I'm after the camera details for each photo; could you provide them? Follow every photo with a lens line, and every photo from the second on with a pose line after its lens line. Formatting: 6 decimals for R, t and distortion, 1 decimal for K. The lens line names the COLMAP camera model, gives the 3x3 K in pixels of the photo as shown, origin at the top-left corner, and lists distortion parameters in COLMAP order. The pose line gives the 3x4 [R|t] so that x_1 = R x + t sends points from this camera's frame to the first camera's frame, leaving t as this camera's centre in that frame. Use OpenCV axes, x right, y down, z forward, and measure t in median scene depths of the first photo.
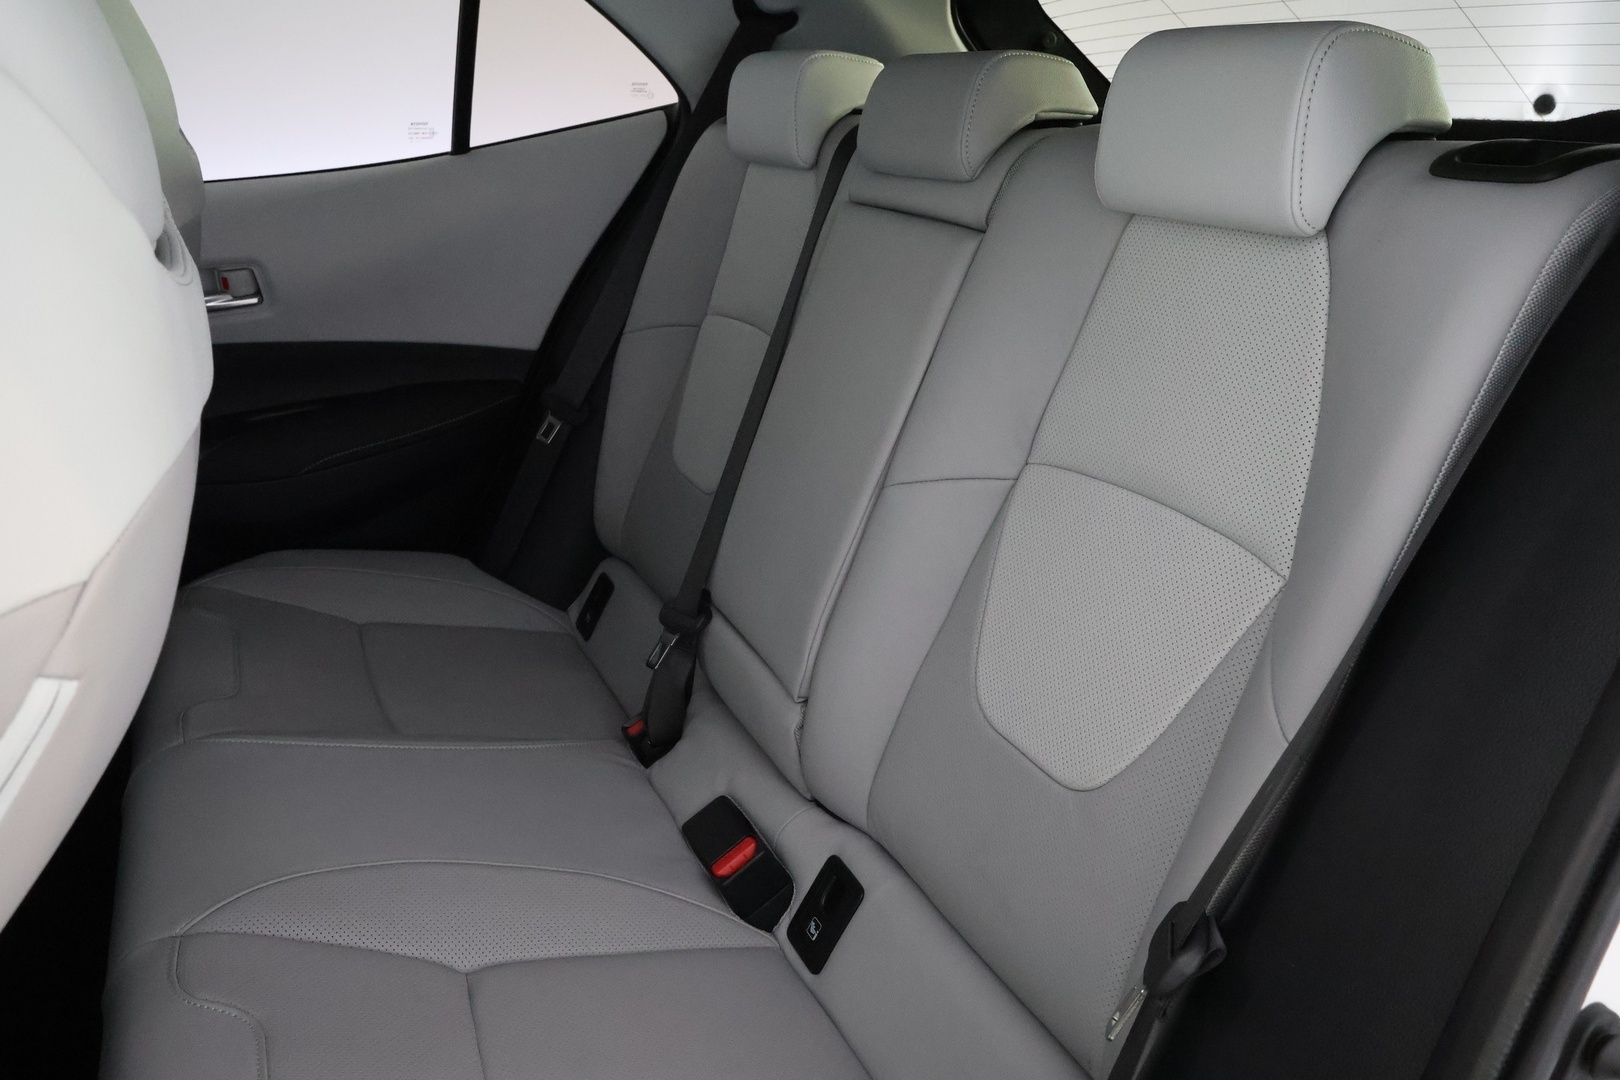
lens RADIAL K [[1275.7, 0, 816.6], [0, 1275.7, 539.0], [0, 0, 1]] dist [-0.002835, -0.005242]
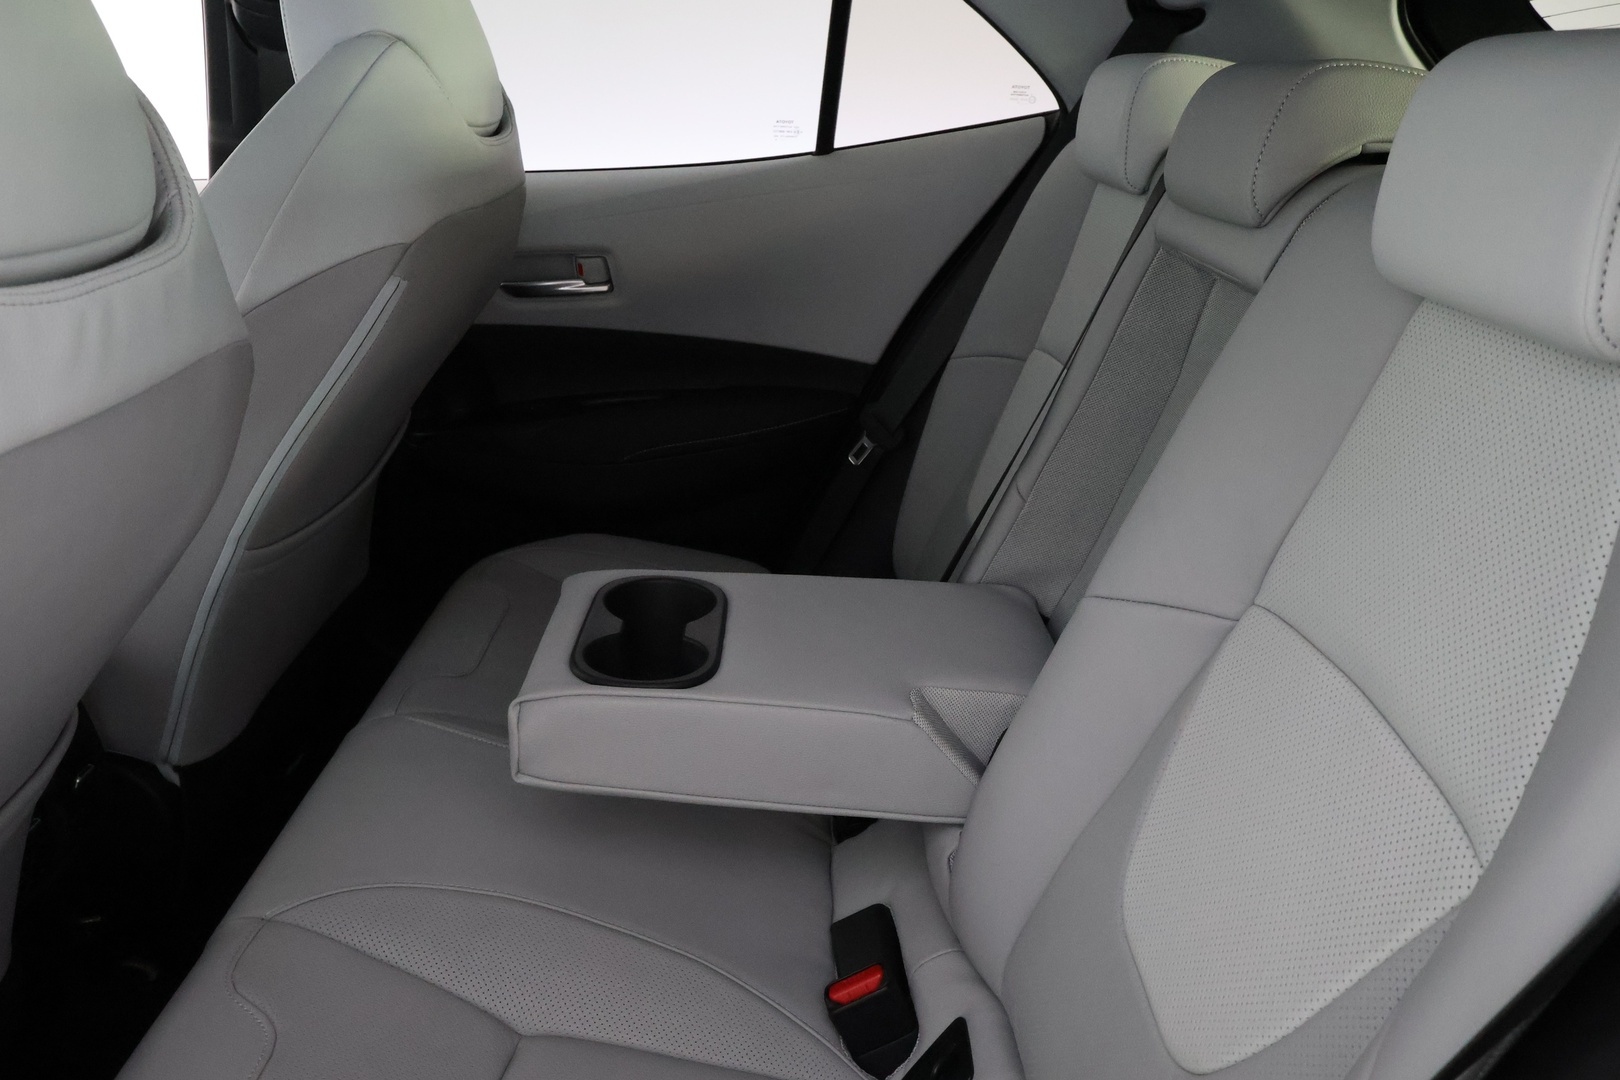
lens RADIAL K [[1275.7, 0, 805.4], [0, 1275.7, 541.1], [0, 0, 1]] dist [-0.002835, -0.005242]
pose [[0.913947, 0.160612, -0.372699, 0.119927], [-0.159323, 0.986624, 0.034479, -0.048031], [0.373252, 0.027868, 0.927312, 0.117690]]
